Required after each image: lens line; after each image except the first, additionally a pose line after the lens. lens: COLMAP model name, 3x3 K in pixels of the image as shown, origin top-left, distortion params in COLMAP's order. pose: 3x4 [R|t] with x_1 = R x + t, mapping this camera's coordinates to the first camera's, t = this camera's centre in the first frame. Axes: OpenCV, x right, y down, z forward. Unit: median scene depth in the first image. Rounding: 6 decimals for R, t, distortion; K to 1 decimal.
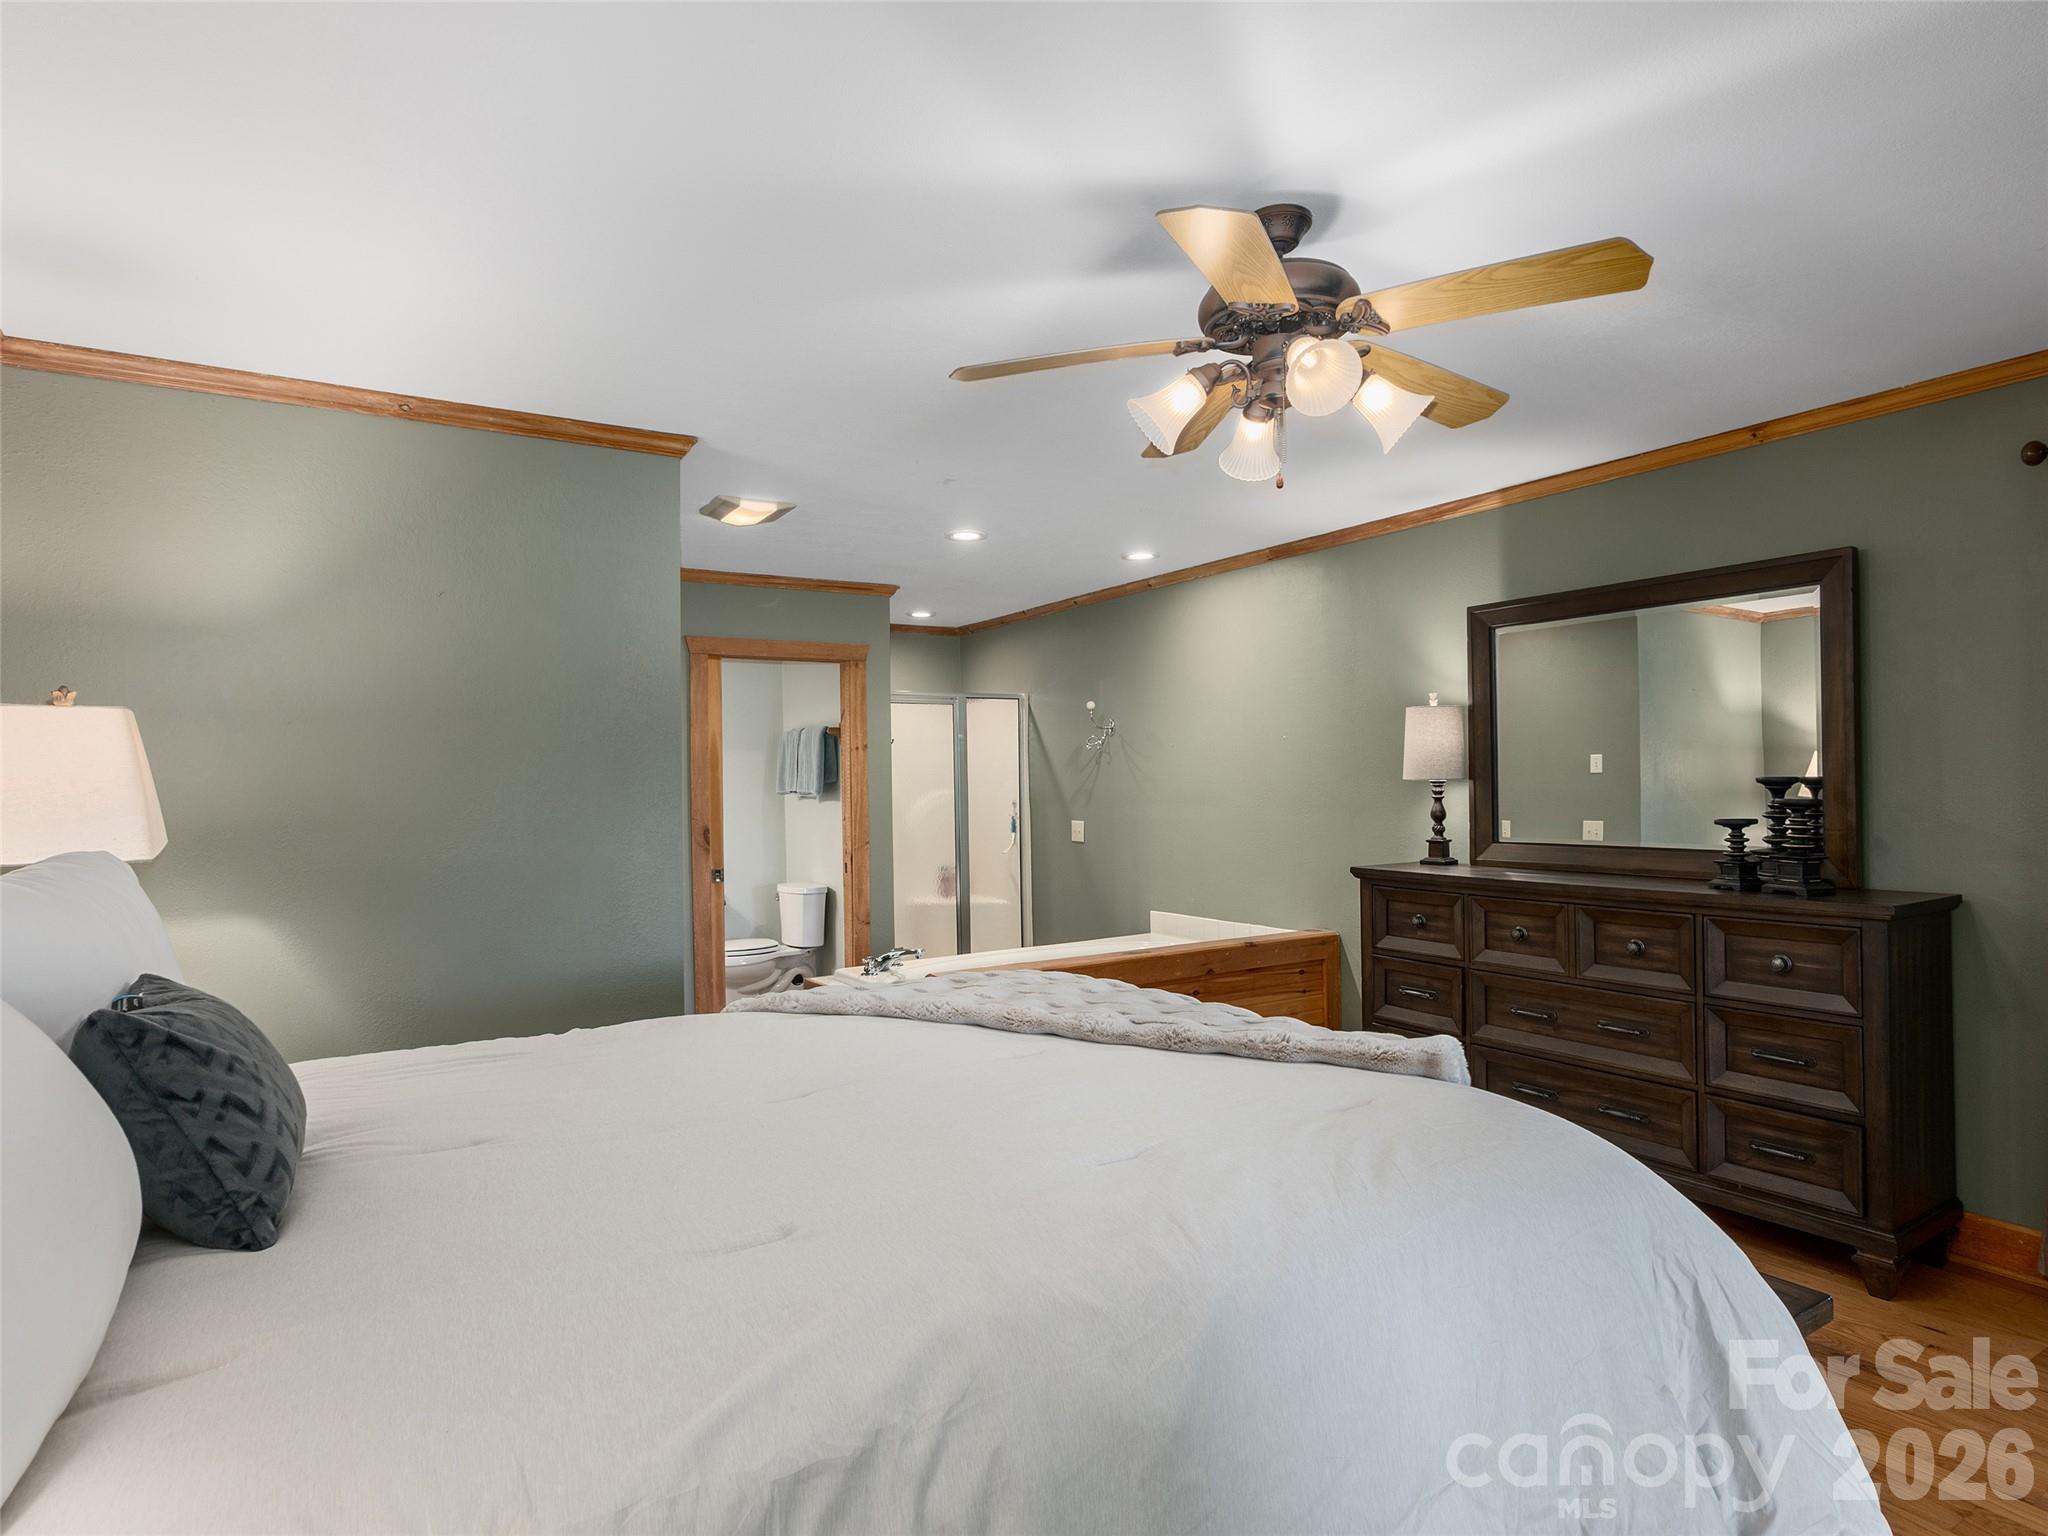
lens RADIAL K [[1124.3, 0, 1020.6], [0, 1124.3, 778.7], [0, 0, 1]] dist [-0.005879, 0.005192]
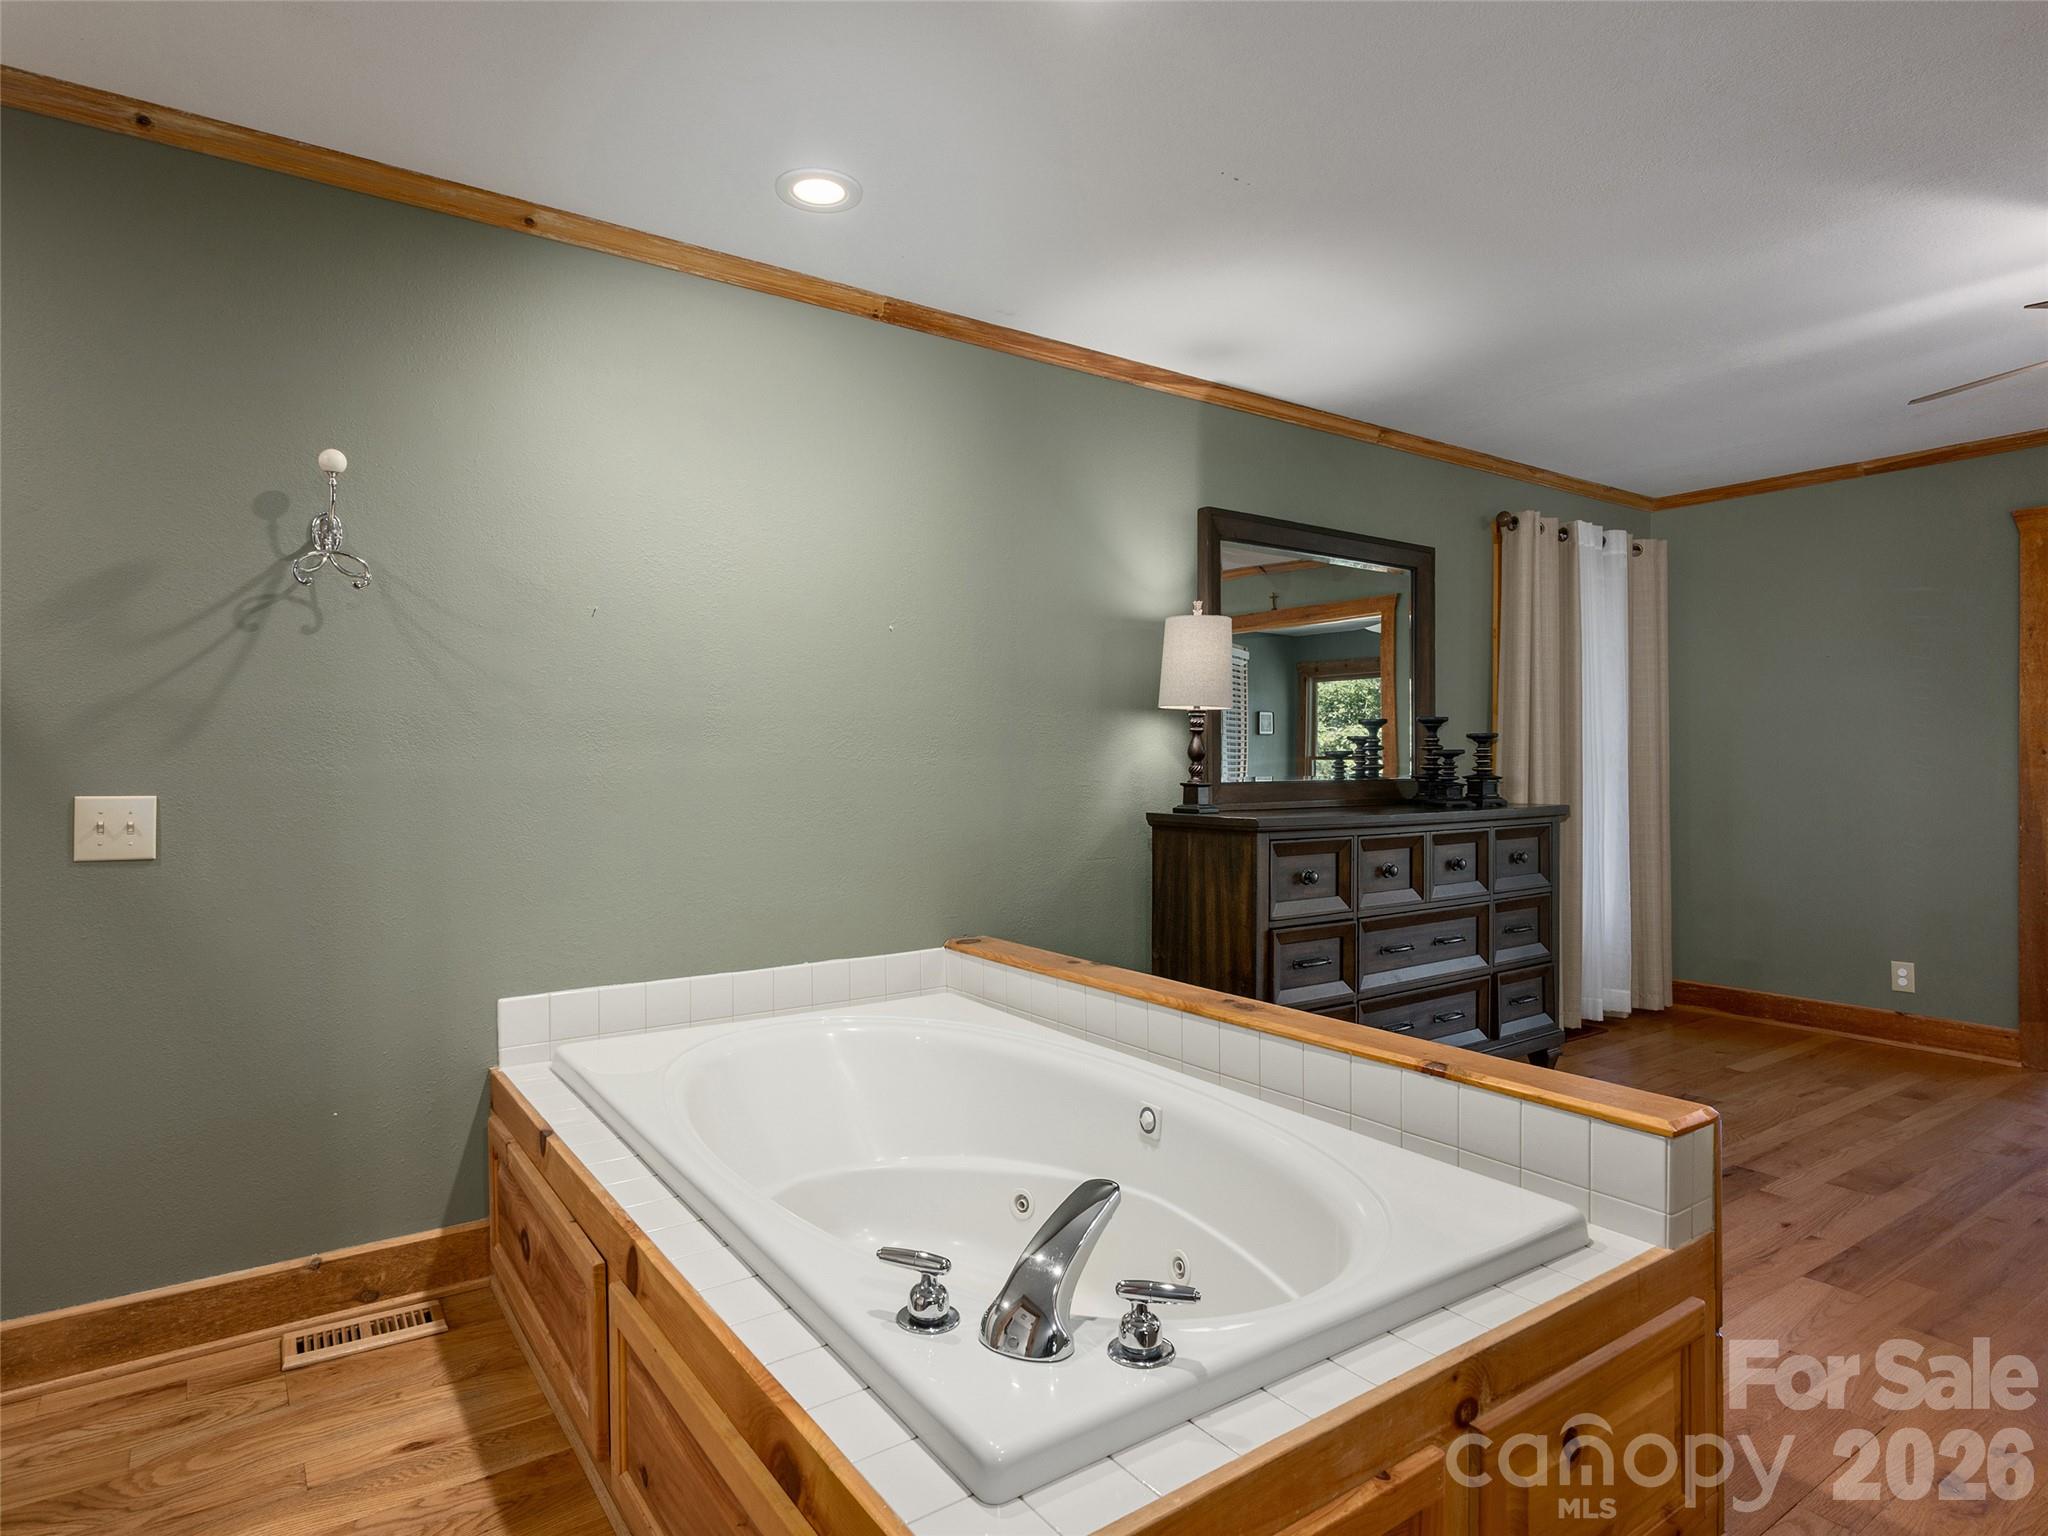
lens RADIAL K [[1124.3, 0, 1013.1], [0, 1124.3, 755.4], [0, 0, 1]] dist [-0.005879, 0.005192]
pose [[-0.036901, 0.006552, 0.999297, -0.429733], [-0.005436, 0.999962, -0.006757, 0.041138], [-0.999304, -0.005681, -0.036864, 1.152140]]
